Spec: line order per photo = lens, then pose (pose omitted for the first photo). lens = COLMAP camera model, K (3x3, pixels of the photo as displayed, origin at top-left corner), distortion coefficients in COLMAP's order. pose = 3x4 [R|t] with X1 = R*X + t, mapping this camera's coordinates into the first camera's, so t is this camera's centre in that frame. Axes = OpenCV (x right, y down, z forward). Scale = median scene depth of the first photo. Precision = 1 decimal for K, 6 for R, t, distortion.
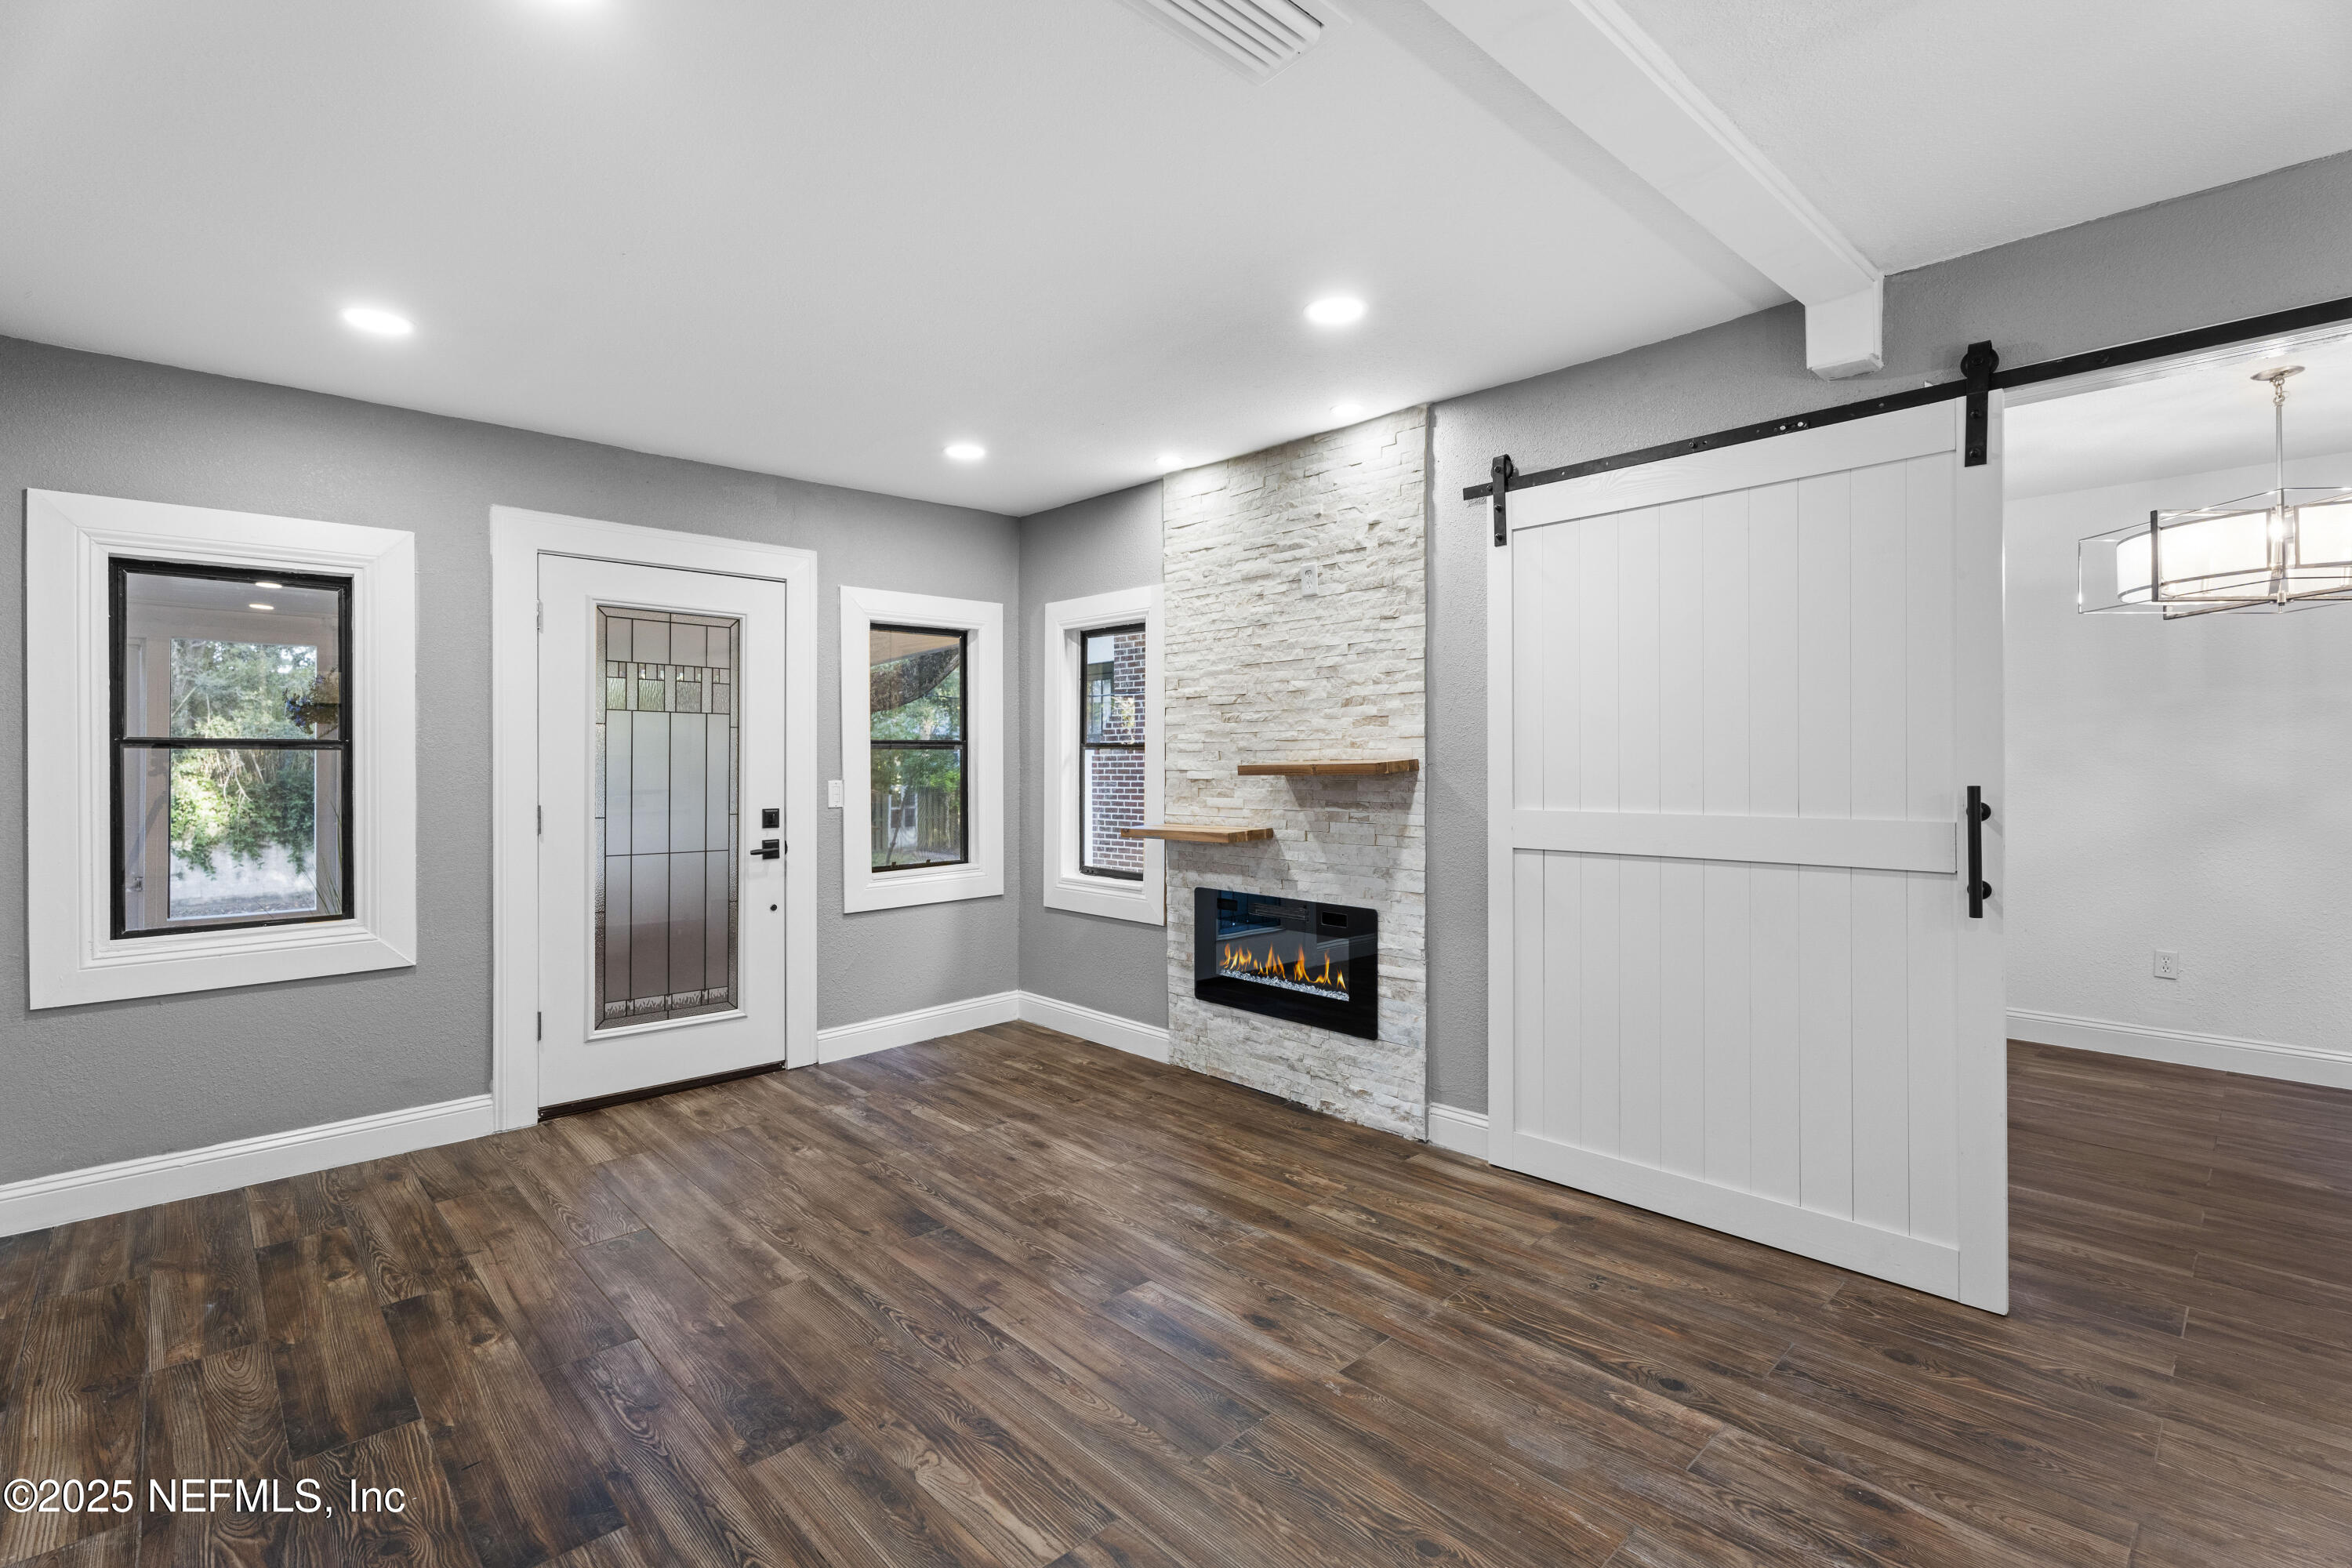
lens RADIAL K [[1055.0, 0, 1177.6], [0, 1055.0, 767.8], [0, 0, 1]] dist [0.003058, -0.001901]
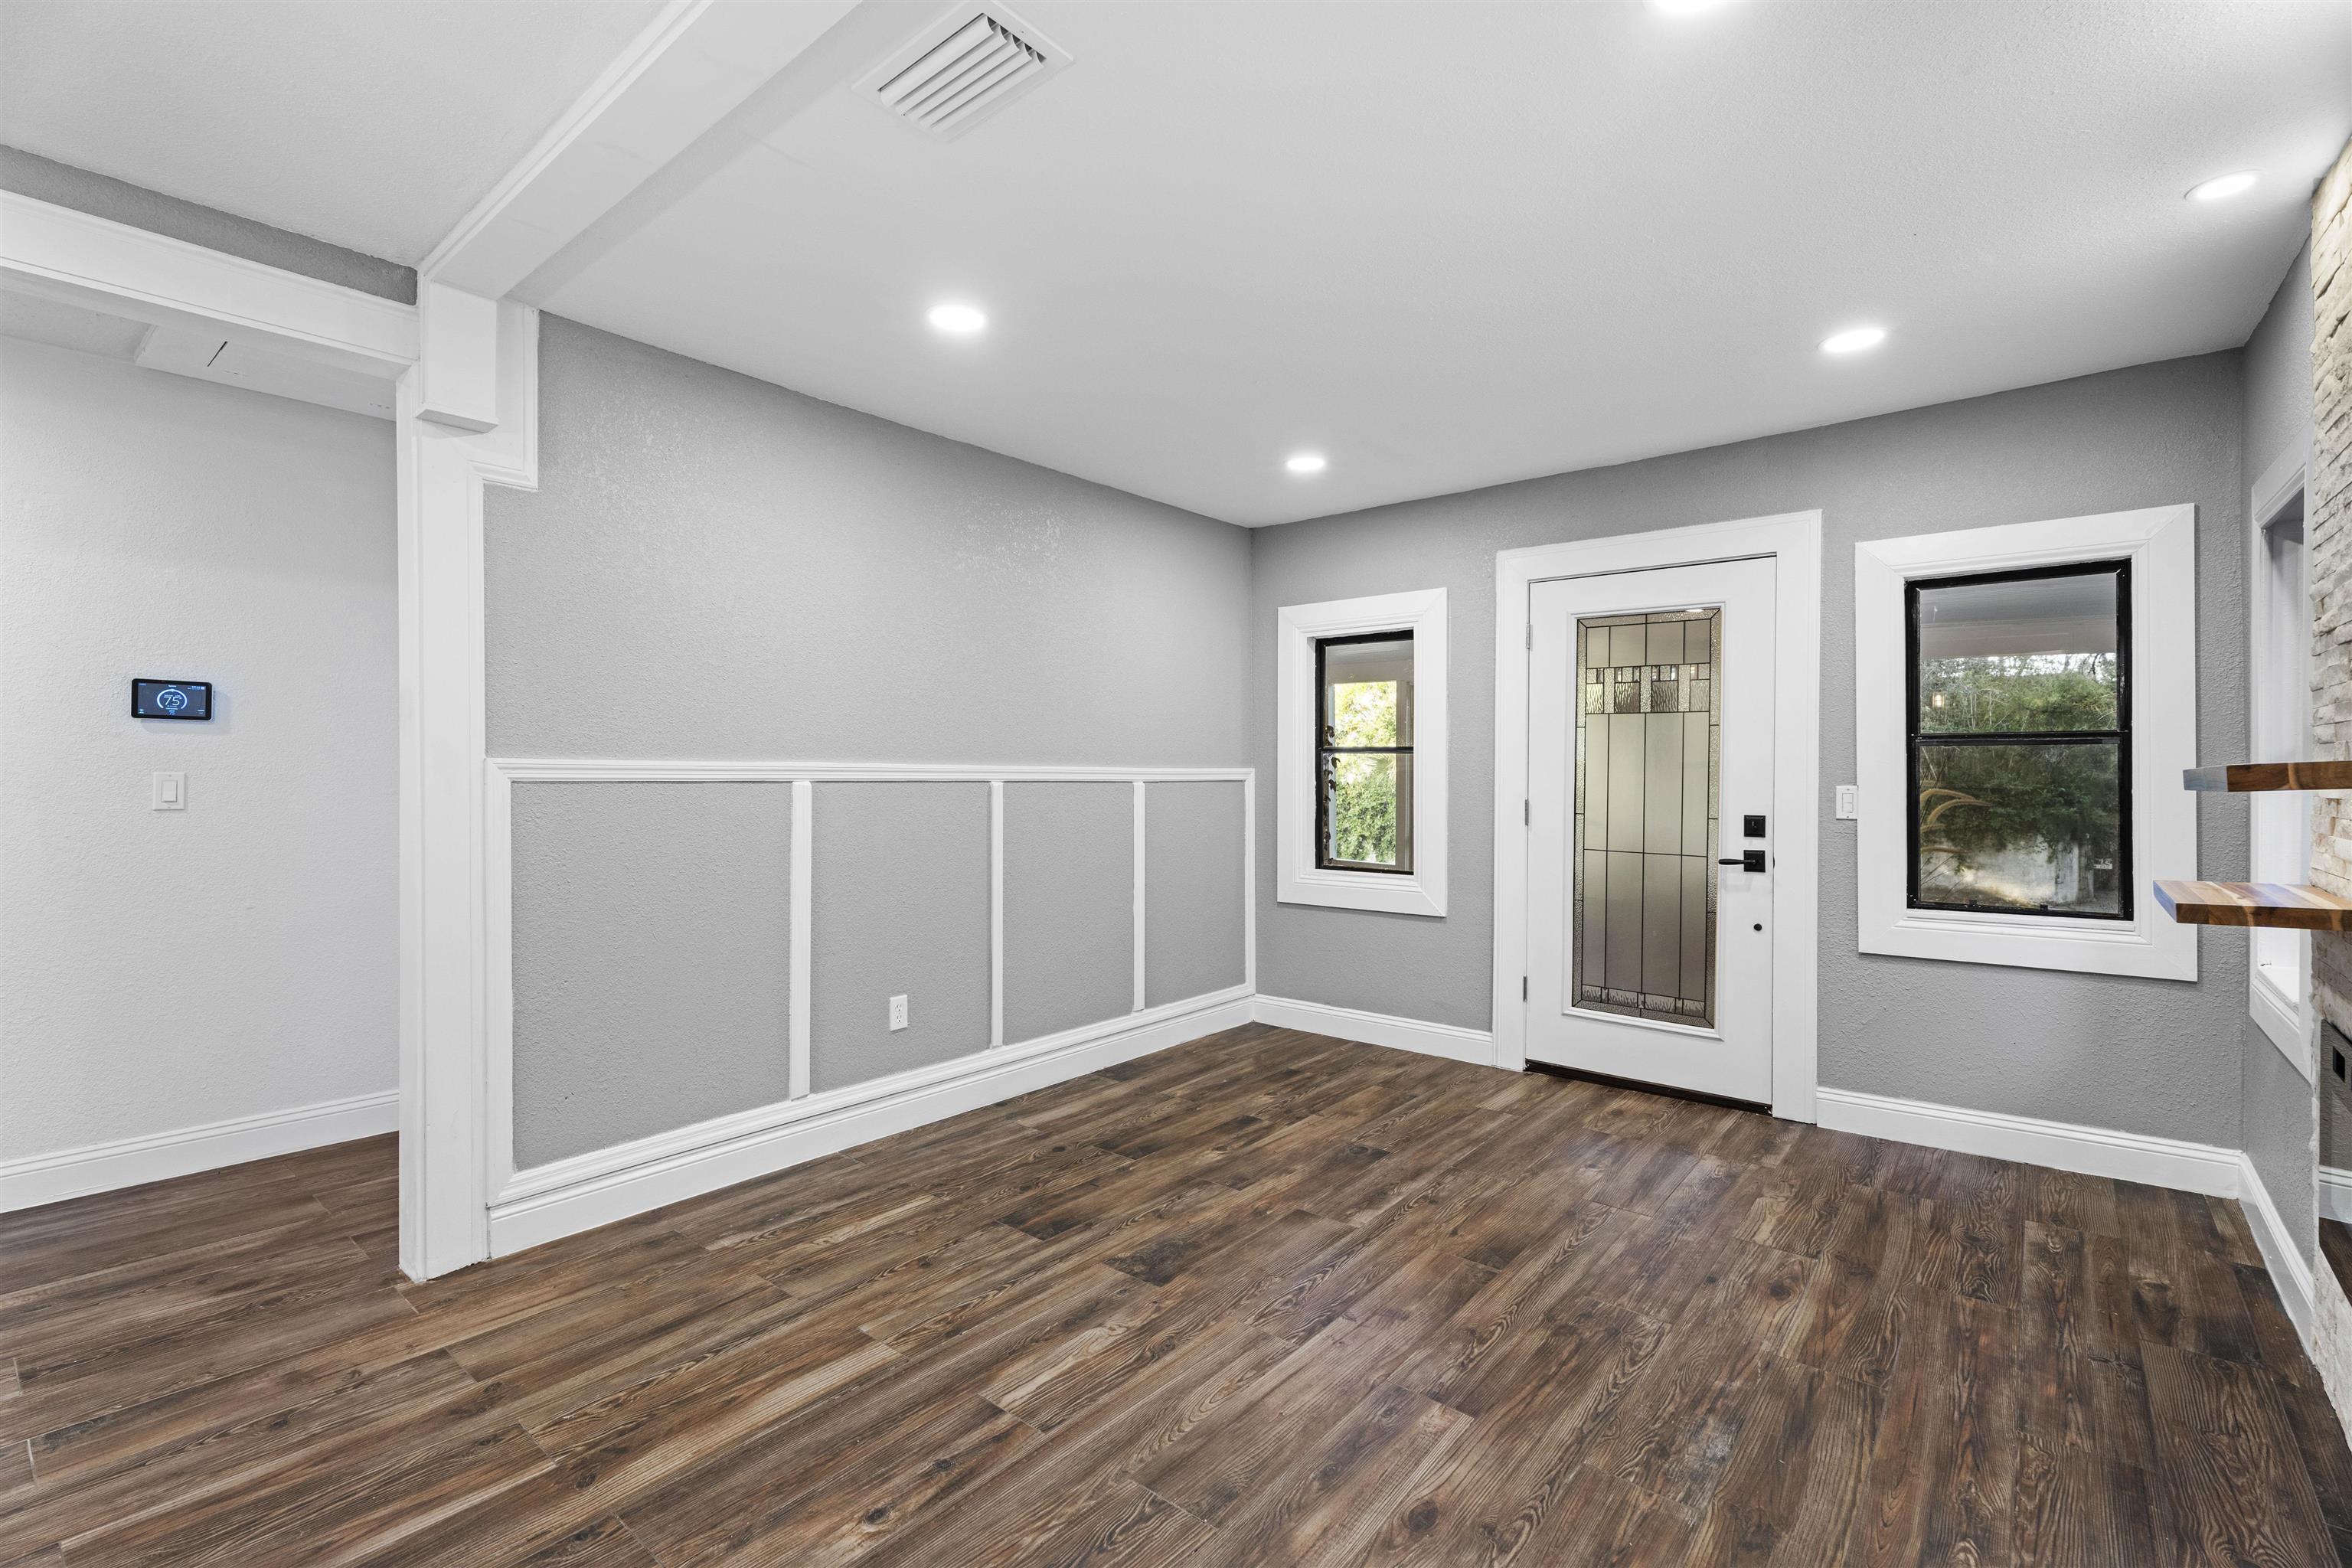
lens RADIAL K [[1055.0, 0, 1168.3], [0, 1055.0, 769.1], [0, 0, 1]] dist [0.003058, -0.001901]
pose [[0.118244, 0.006896, -0.992961, 0.502996], [-0.007709, 0.999952, 0.006027, -0.001960], [0.992955, 0.006943, 0.118291, 0.466368]]
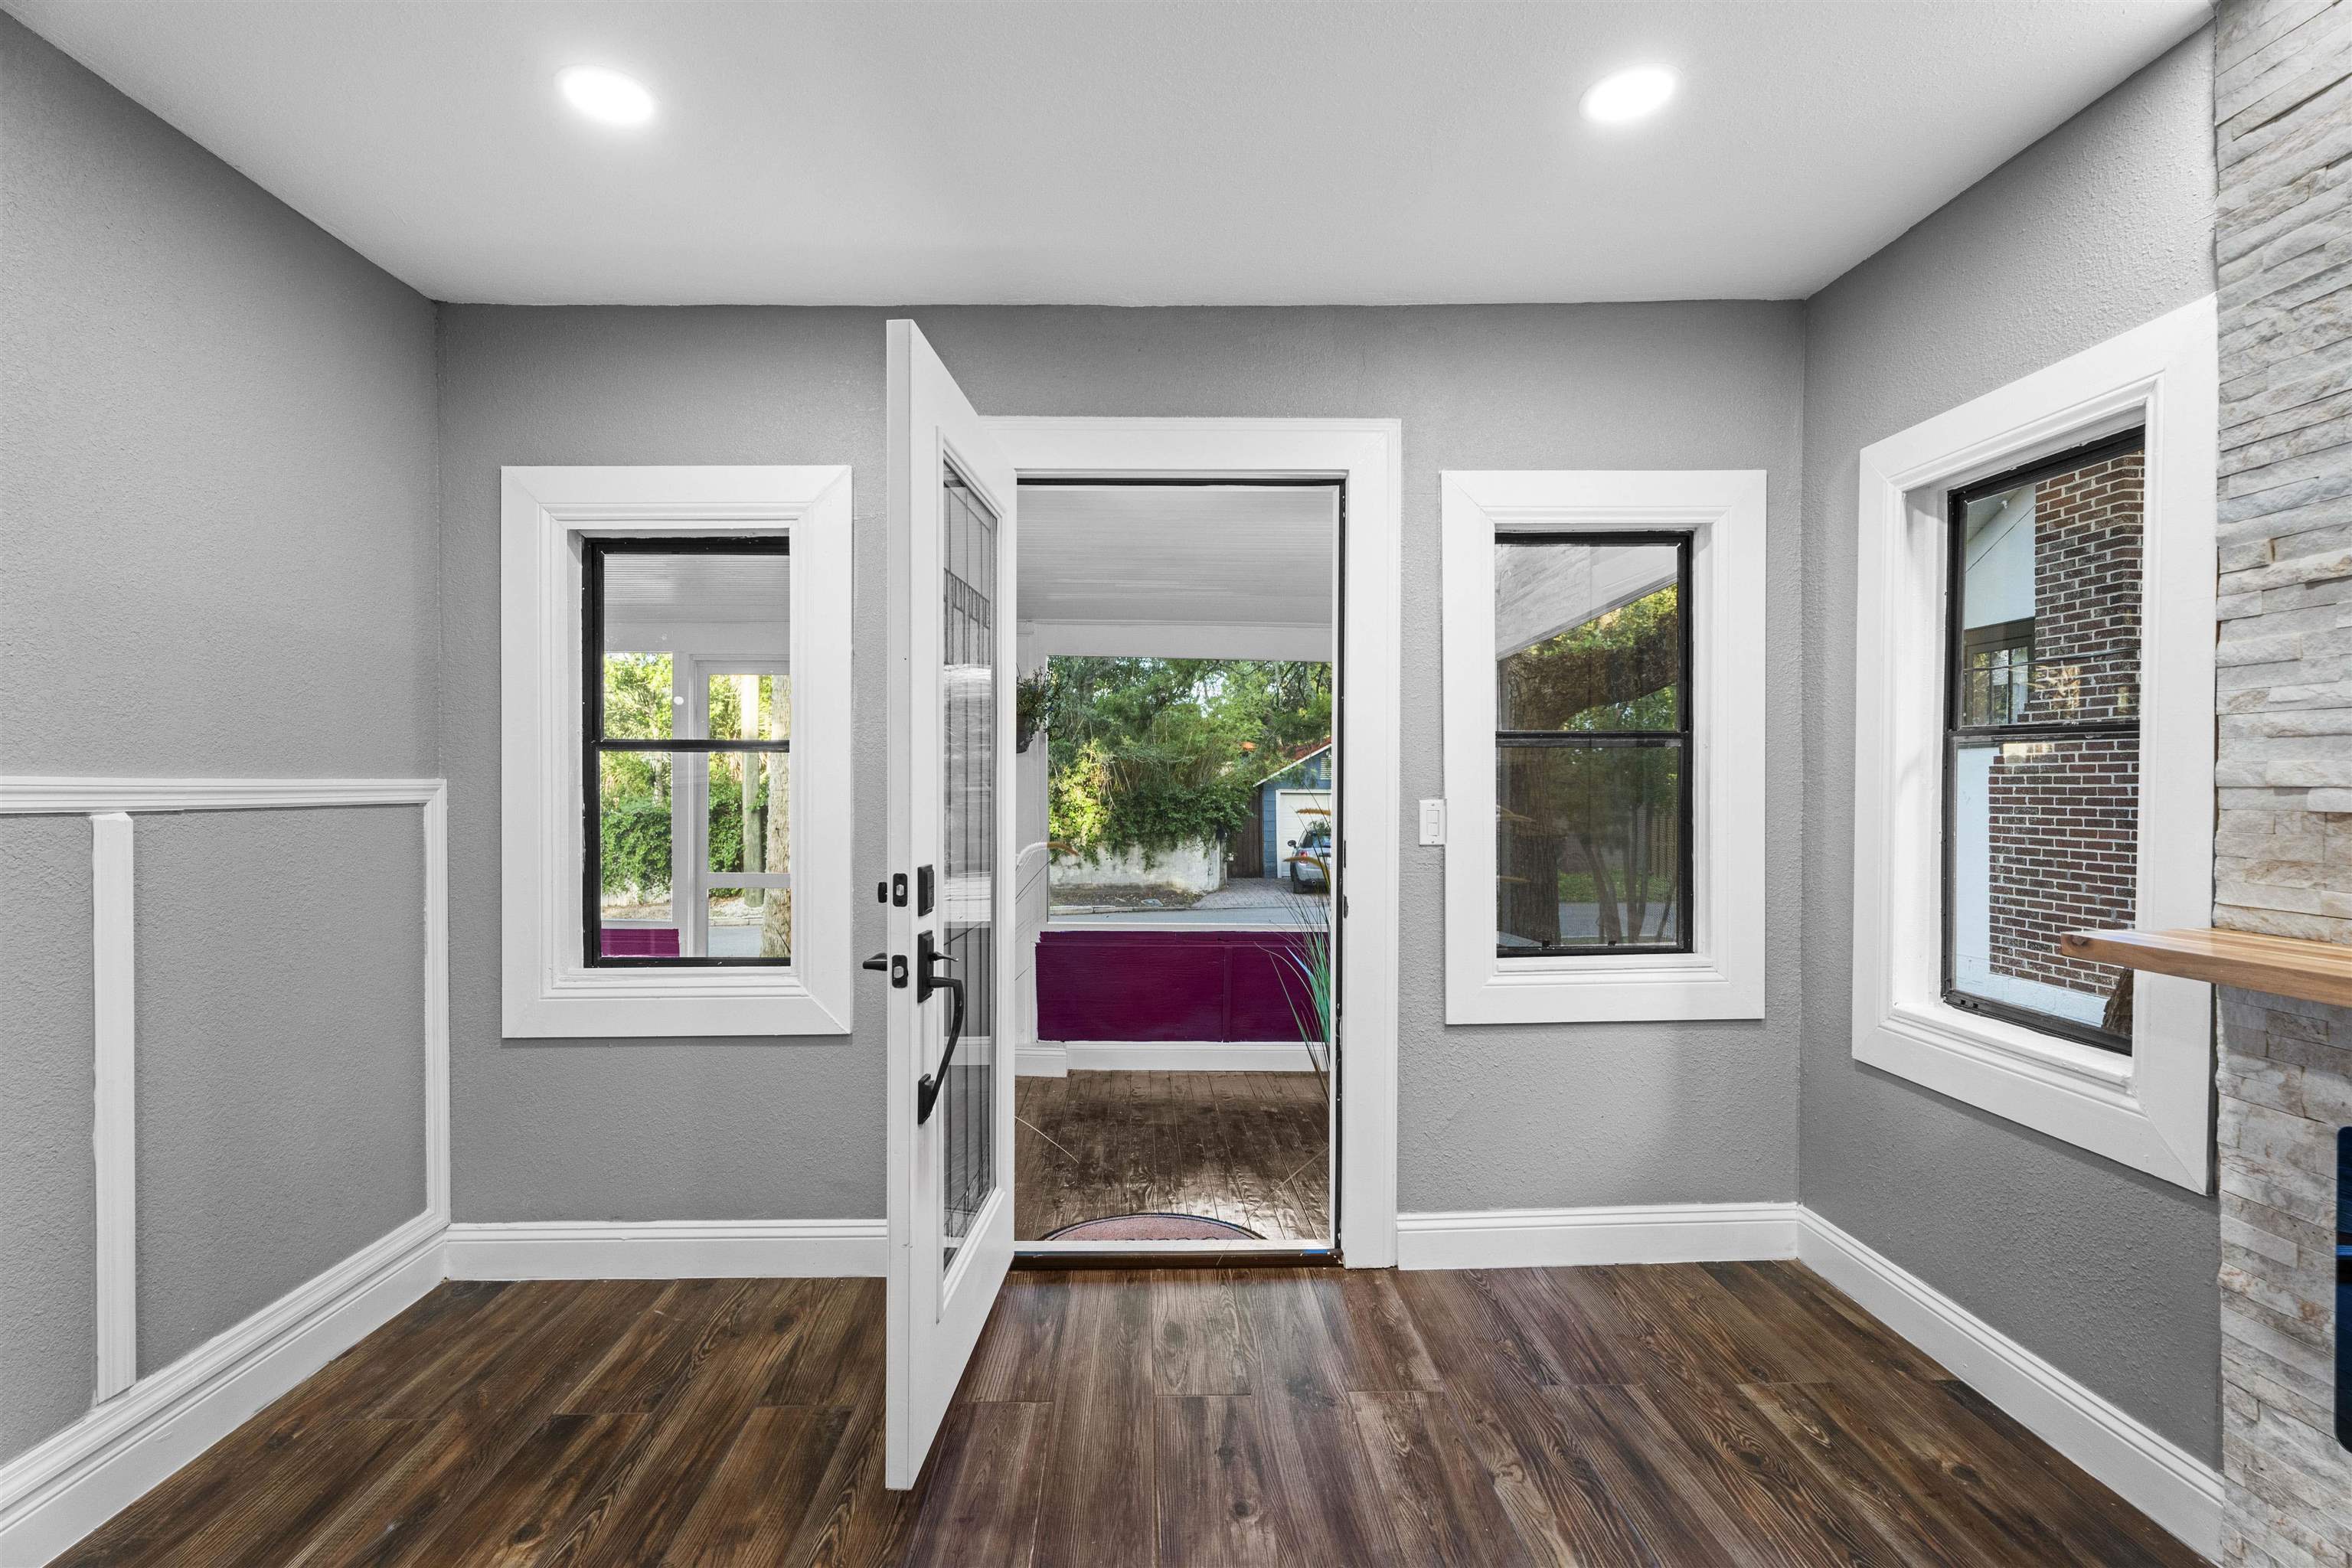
lens RADIAL K [[1055.0, 0, 1155.7], [0, 1055.0, 787.2], [0, 0, 1]] dist [0.003058, -0.001901]
pose [[0.732452, 0.007536, -0.680777, -0.038788], [-0.005660, 0.999972, 0.004980, 0.003120], [0.680795, 0.000206, 0.732474, 0.549823]]
